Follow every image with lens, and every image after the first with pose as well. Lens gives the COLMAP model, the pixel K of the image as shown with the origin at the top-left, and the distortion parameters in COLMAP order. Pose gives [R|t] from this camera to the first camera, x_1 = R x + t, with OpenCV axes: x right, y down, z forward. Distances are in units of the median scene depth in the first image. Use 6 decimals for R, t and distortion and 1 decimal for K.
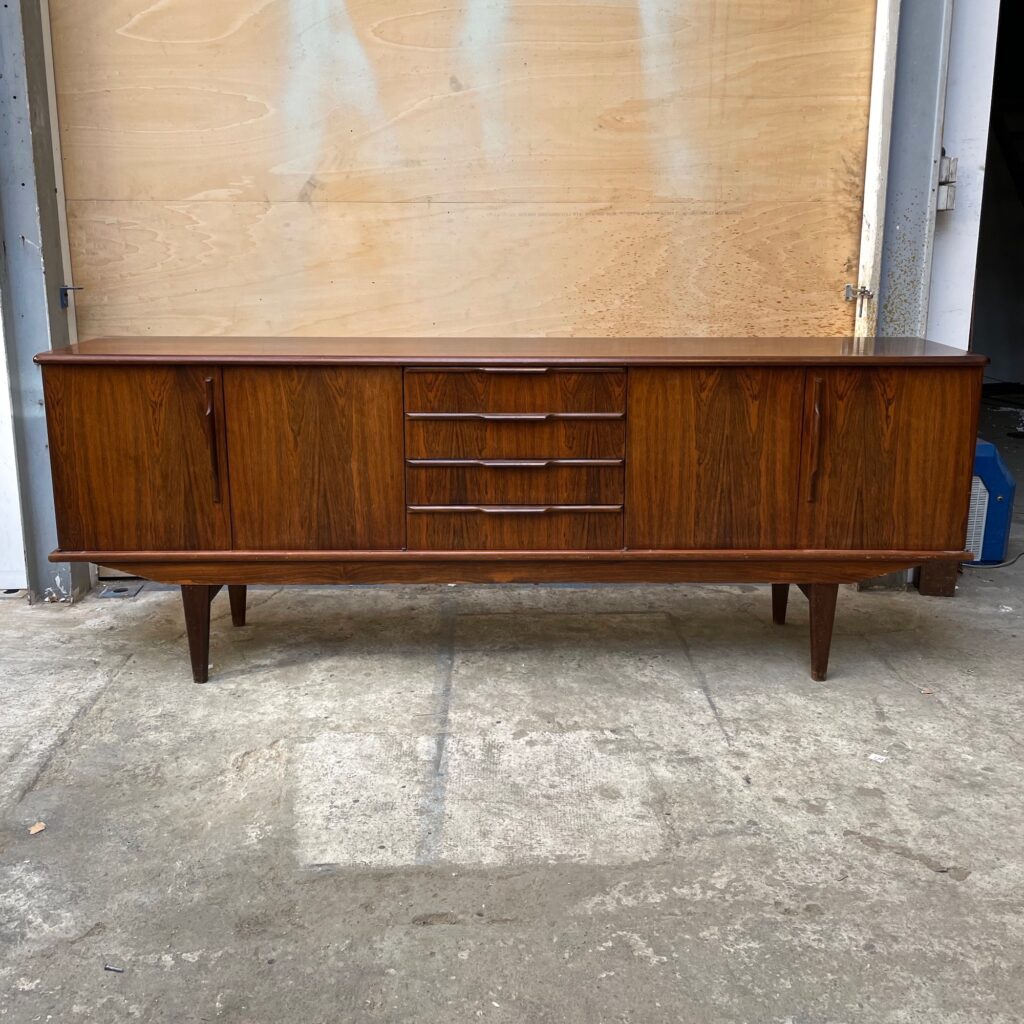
lens RADIAL K [[1050.1, 0, 503.0], [0, 1050.1, 473.4], [0, 0, 1]] dist [0.018619, 0.000000]
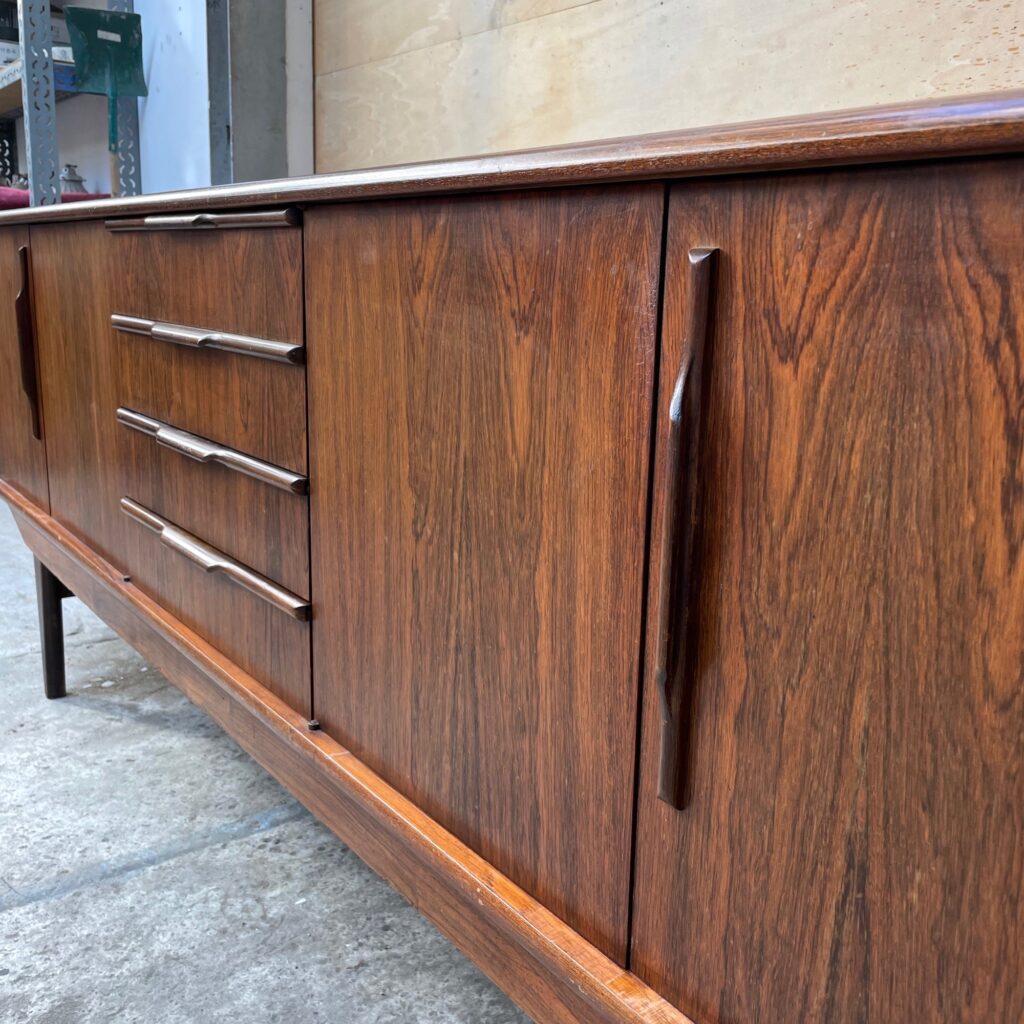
lens RADIAL K [[1050.1, 0, 516.5], [0, 1050.1, 502.1], [0, 0, 1]] dist [0.018619, 0.000000]
pose [[0.593526, 0.187440, -0.782683, 0.434212], [-0.208450, 0.975118, 0.075453, -0.046739], [0.777351, 0.118367, 0.617830, 0.817197]]
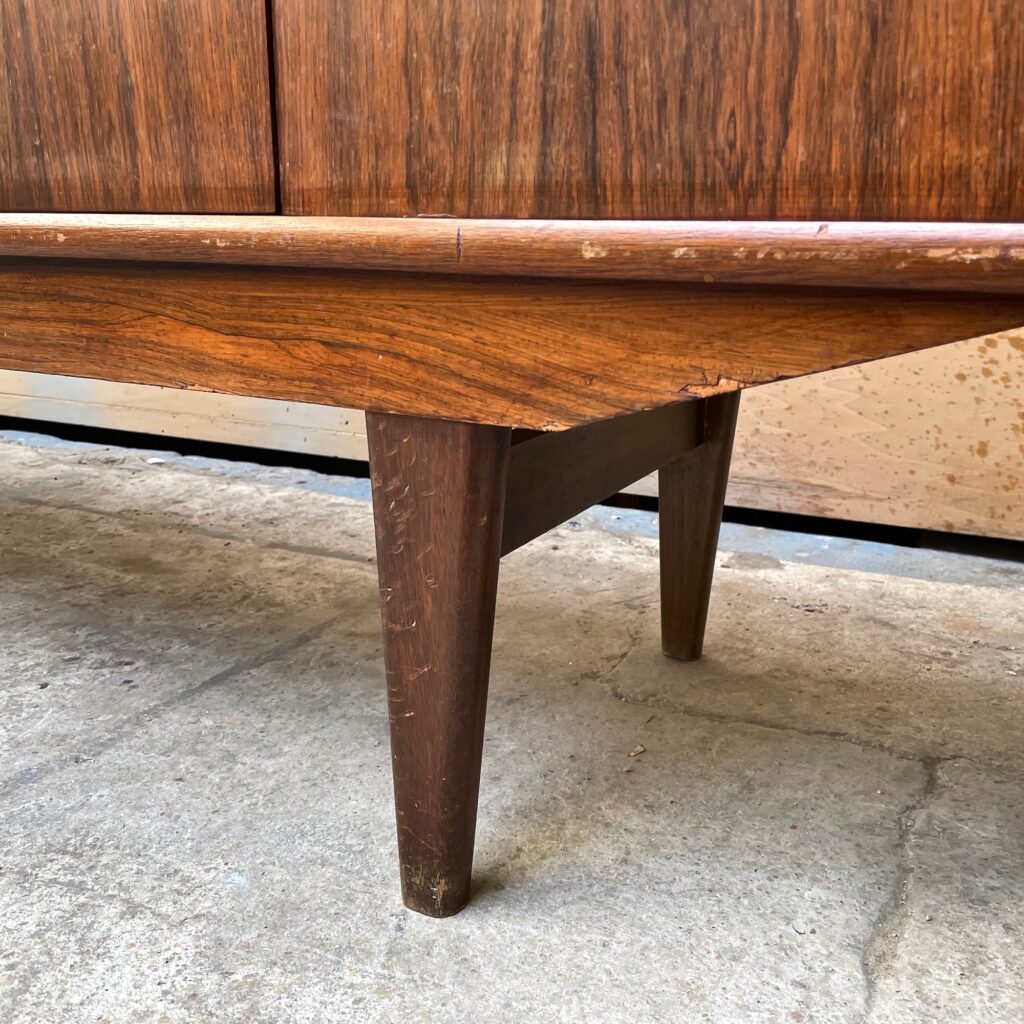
lens RADIAL K [[1050.1, 0, 511.7], [0, 1050.1, 533.9], [0, 0, 1]] dist [0.018619, 0.000000]
pose [[0.878402, 0.142522, -0.456177, 0.410910], [-0.123894, 0.989776, 0.070666, 0.111115], [0.461585, -0.005555, 0.887079, 0.850936]]
